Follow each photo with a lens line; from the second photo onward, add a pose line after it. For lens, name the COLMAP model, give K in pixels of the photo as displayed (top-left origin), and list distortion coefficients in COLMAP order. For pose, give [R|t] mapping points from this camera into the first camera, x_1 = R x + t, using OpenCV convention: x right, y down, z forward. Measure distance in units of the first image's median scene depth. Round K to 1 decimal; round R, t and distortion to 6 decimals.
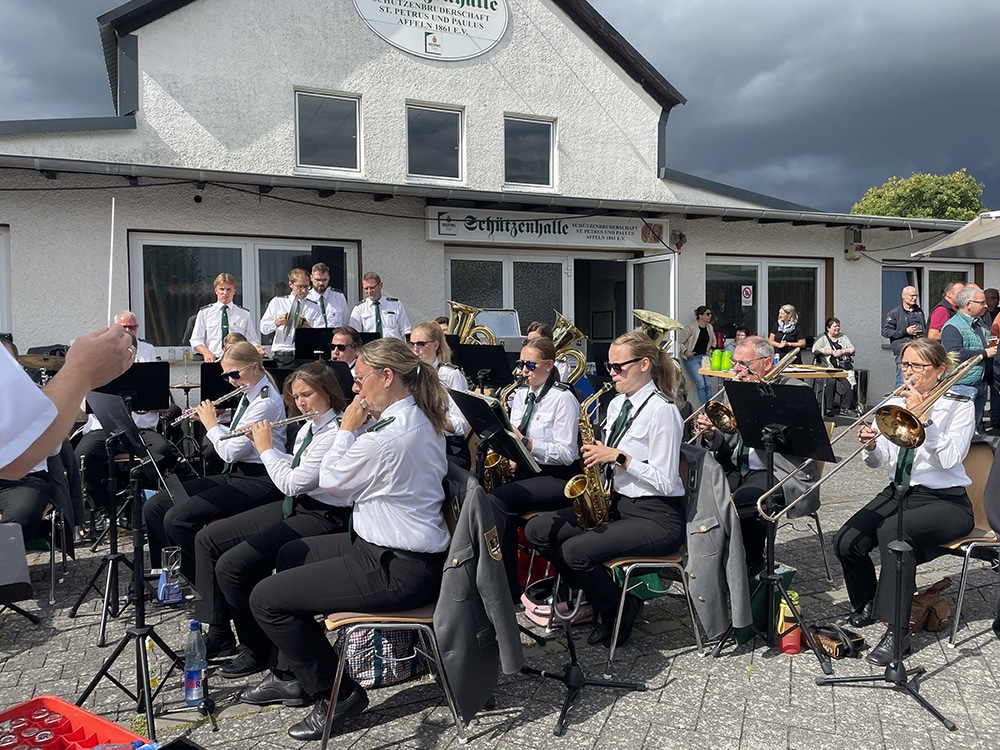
lens RADIAL K [[747.4, 0, 500.0], [0, 747.4, 375.0], [0, 0, 1]] dist [0.006238, 0.002079]
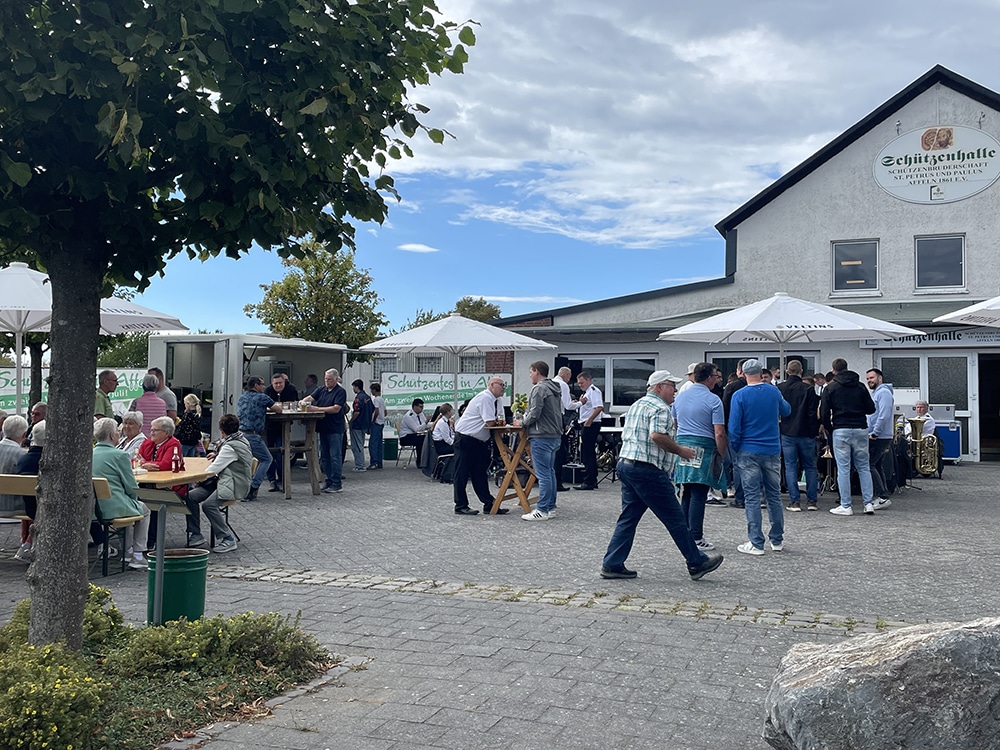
lens RADIAL K [[956.6, 0, 500.0], [0, 956.6, 375.0], [0, 0, 1]] dist [0.002754, 0.006256]
pose [[0.698555, -0.004102, -0.715545, 0.651810], [-0.057092, 0.996476, -0.061448, 0.049797], [0.713276, 0.083776, 0.695859, -0.829010]]
